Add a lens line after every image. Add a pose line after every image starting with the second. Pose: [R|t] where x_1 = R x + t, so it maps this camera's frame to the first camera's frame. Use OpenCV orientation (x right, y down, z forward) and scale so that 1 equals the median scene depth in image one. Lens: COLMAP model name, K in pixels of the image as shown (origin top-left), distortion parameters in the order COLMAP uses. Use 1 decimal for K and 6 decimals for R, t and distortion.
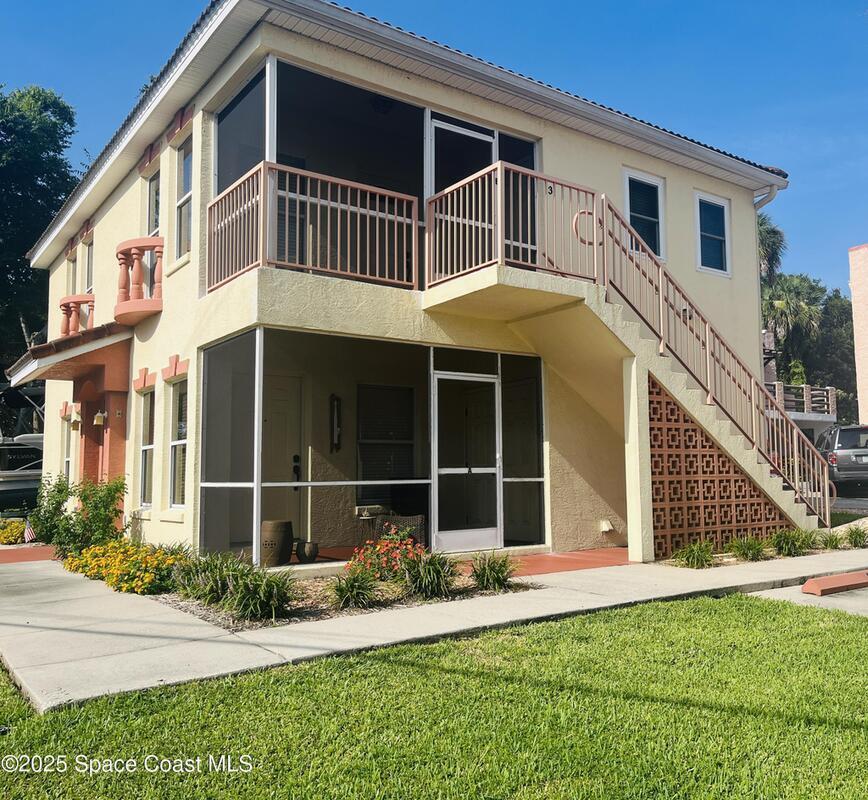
lens RADIAL K [[798.9, 0, 434.0], [0, 798.9, 400.0], [0, 0, 1]] dist [0.000647, -0.001115]
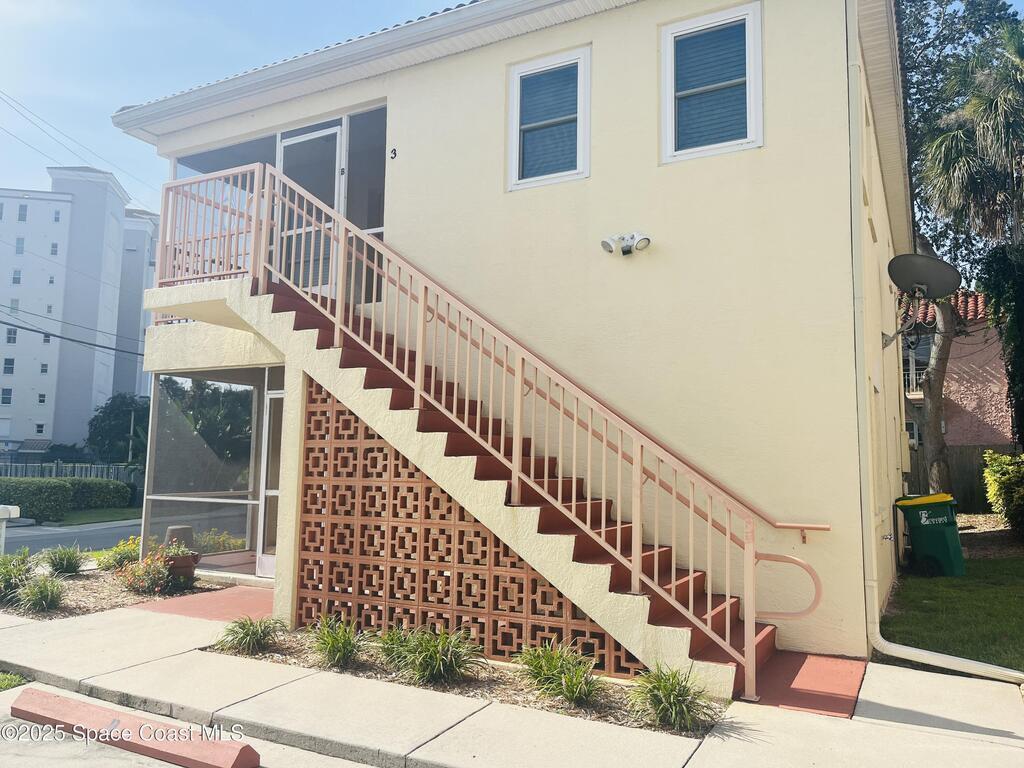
lens RADIAL K [[756.6, 0, 512.0], [0, 756.6, 384.0], [0, 0, 1]] dist [0.000426, 0.000247]
pose [[0.435491, -0.078059, -0.896802, 0.953205], [0.056574, 0.996637, -0.059276, 0.026786], [0.898414, -0.024922, 0.438442, 0.832346]]
